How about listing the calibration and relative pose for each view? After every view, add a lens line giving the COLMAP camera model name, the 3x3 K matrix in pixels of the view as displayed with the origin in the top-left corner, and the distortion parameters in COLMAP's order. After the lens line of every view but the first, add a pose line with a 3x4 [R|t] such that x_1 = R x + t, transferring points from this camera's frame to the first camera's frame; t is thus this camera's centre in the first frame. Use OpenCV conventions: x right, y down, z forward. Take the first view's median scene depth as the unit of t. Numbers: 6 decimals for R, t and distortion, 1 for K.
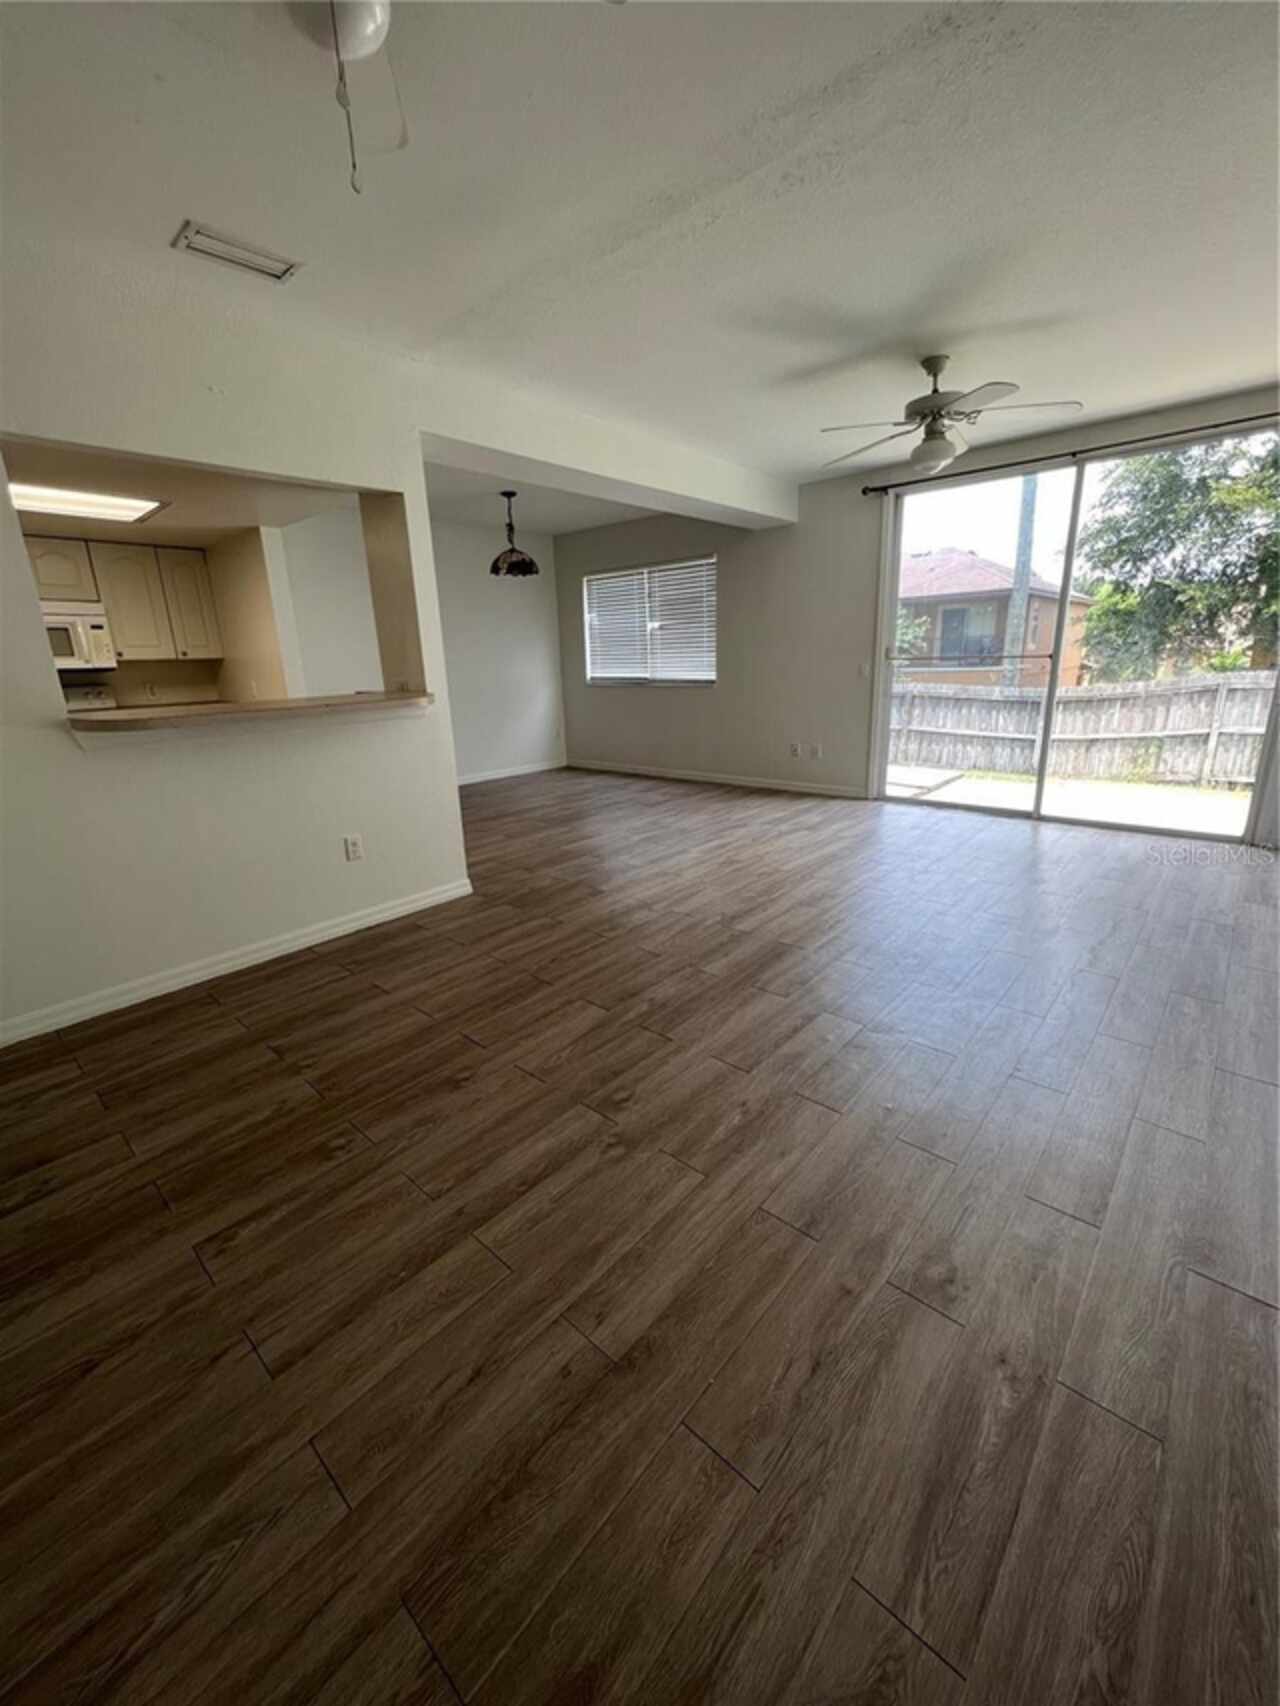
lens RADIAL K [[679.5, 0, 635.2], [0, 679.5, 852.2], [0, 0, 1]] dist [0.000615, 0.000029]
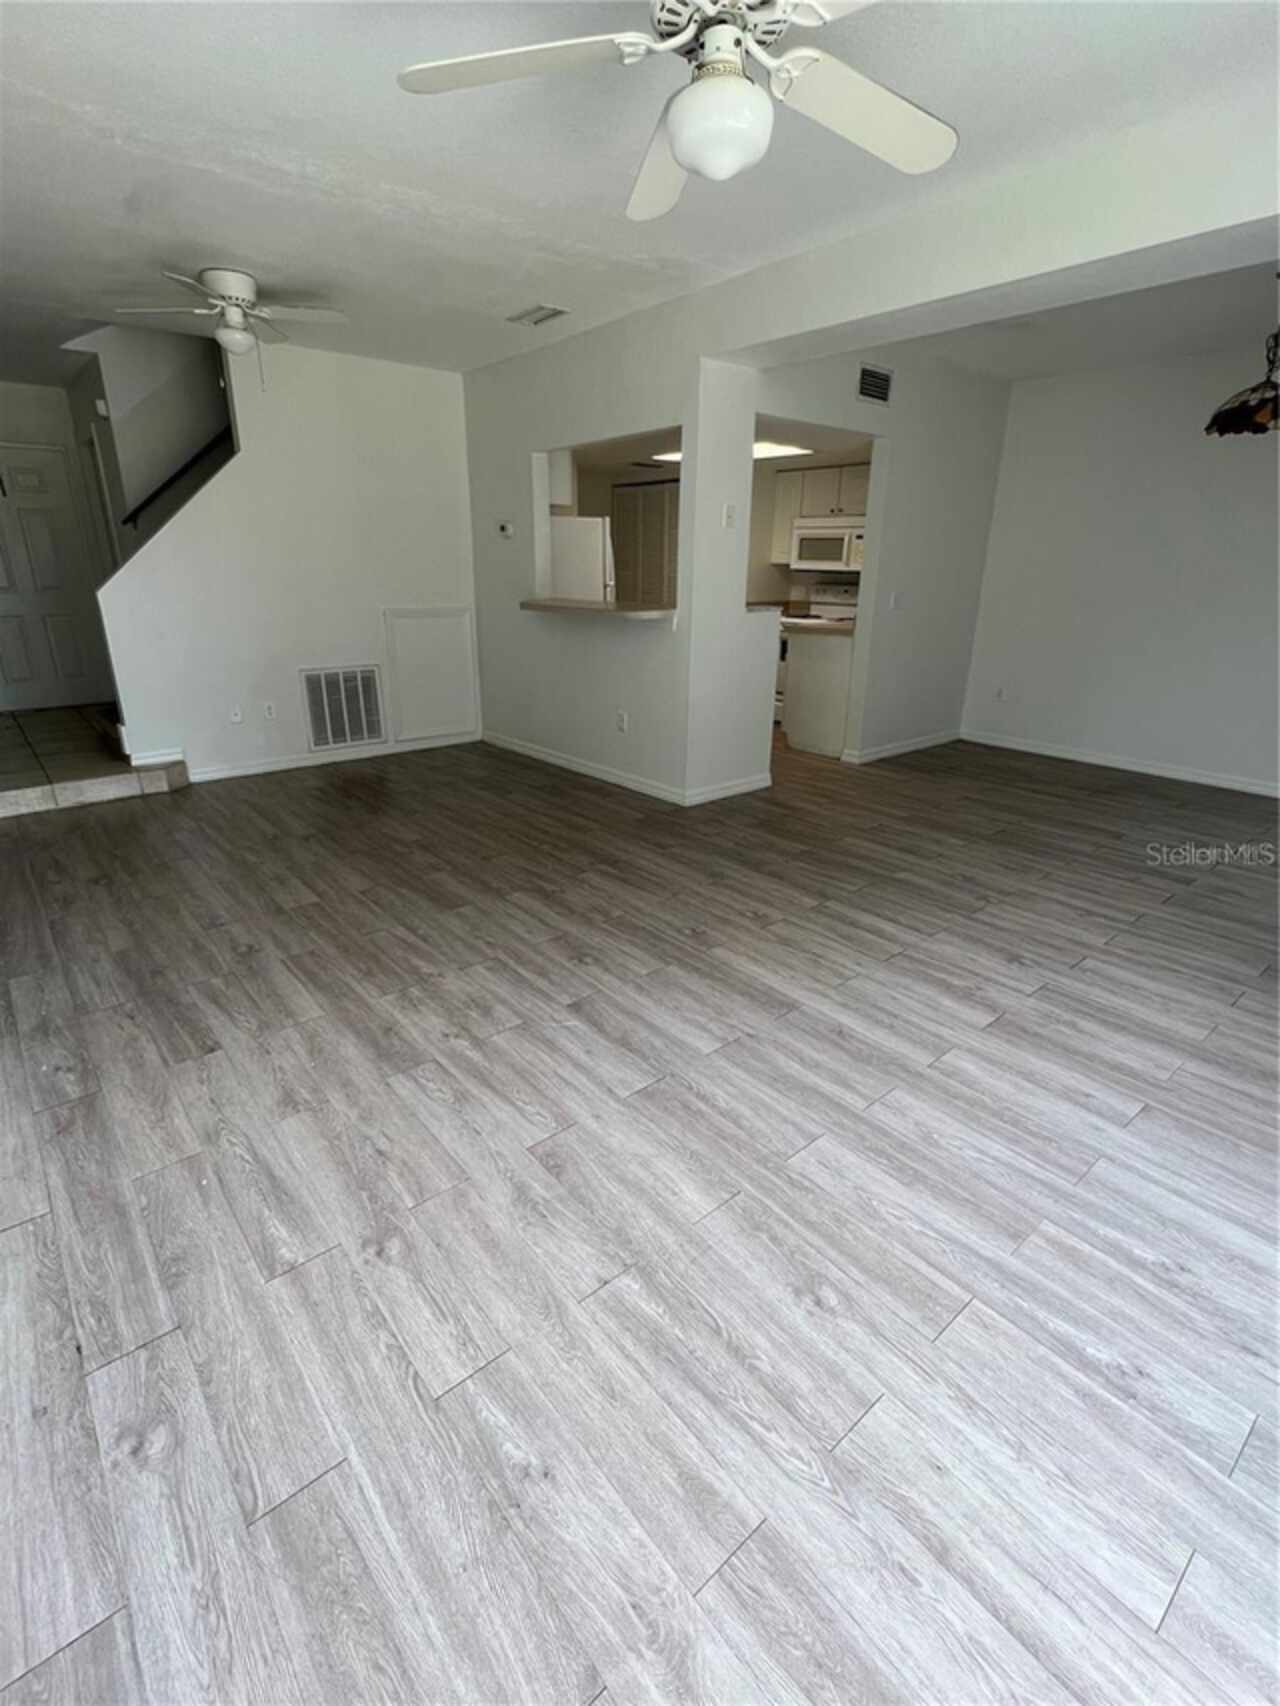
lens RADIAL K [[797.8, 0, 635.0], [0, 797.8, 851.8], [0, 0, 1]] dist [-0.001916, -0.000151]
pose [[-0.146027, 0.368037, -0.918273, 0.998659], [-0.276477, 0.876054, 0.395082, -0.370053], [0.949861, 0.311574, -0.026174, 1.063409]]
